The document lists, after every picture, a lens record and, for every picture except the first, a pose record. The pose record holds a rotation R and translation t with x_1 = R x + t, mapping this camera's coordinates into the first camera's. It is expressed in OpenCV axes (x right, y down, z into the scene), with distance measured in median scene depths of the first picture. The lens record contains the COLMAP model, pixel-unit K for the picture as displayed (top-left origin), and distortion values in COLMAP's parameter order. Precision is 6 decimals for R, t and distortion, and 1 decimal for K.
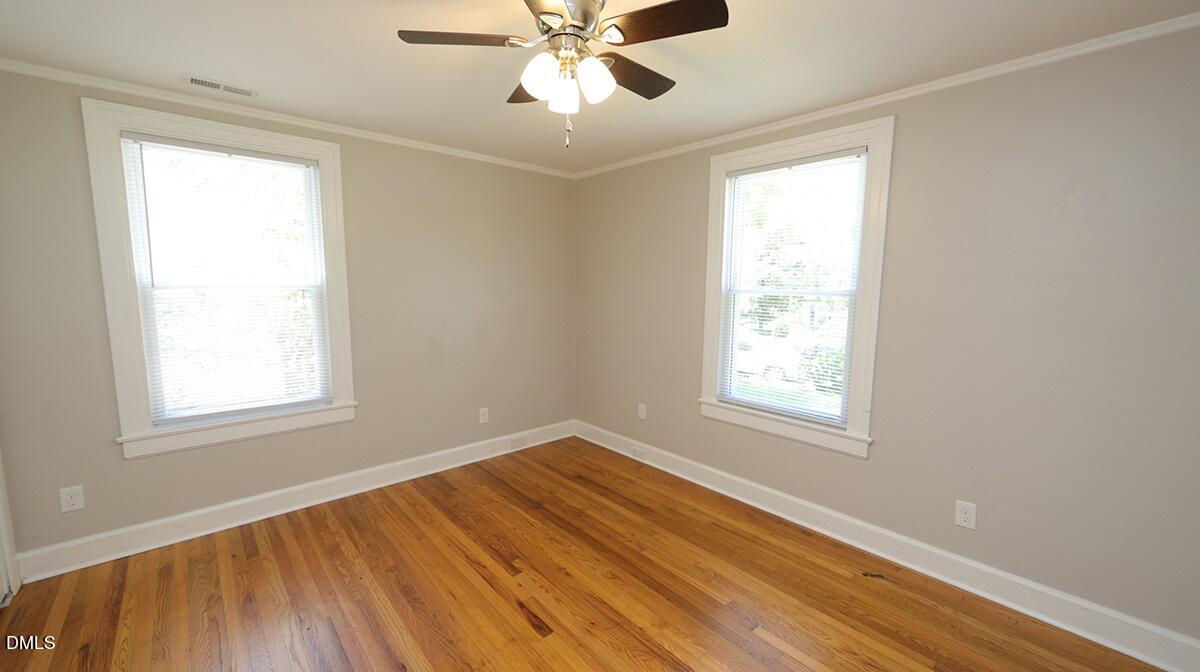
lens RADIAL K [[465.3, 0, 597.6], [0, 465.3, 340.0], [0, 0, 1]] dist [-0.000238, -0.000079]
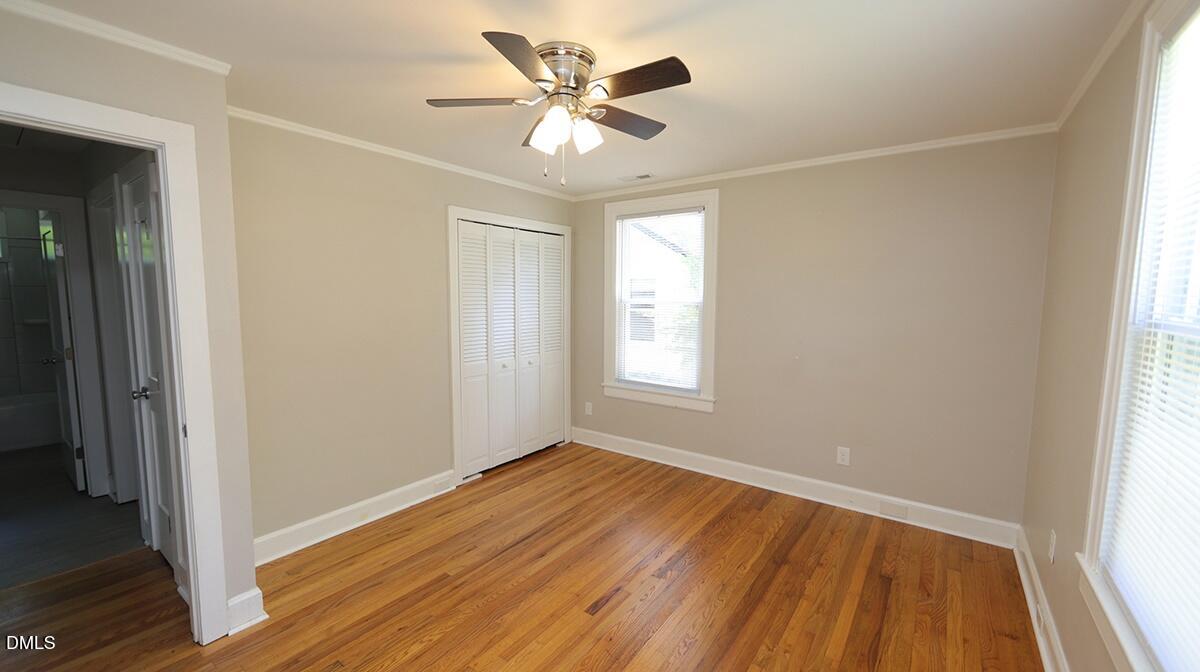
lens RADIAL K [[470.5, 0, 600.0], [0, 470.5, 336.0], [0, 0, 1]] dist [0.000748, 0.000056]
pose [[0.205120, 0.081980, -0.975297, 0.608835], [-0.119014, 0.991180, 0.058285, -0.064914], [0.971474, 0.104118, 0.213068, 0.451573]]
